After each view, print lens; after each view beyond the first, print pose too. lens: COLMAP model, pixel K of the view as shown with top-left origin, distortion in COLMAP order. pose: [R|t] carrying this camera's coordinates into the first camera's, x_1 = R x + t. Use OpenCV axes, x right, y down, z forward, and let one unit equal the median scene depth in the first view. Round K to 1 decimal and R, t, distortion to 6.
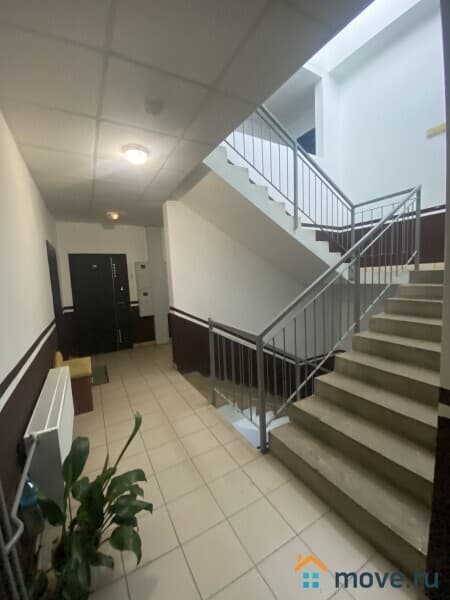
lens RADIAL K [[241.0, 0, 219.2], [0, 241.0, 293.6], [0, 0, 1]] dist [0.024506, -0.018752]
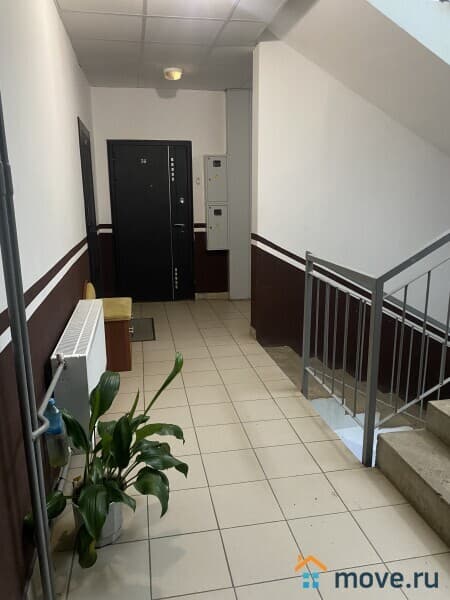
lens RADIAL K [[463.8, 0, 225.0], [0, 463.8, 300.0], [0, 0, 1]] dist [0.038429, -0.001775]
pose [[0.948858, 0.112156, -0.295110, 0.117076], [-0.067407, 0.985186, 0.157686, 0.052286], [0.308423, -0.129730, 0.942362, -0.164146]]
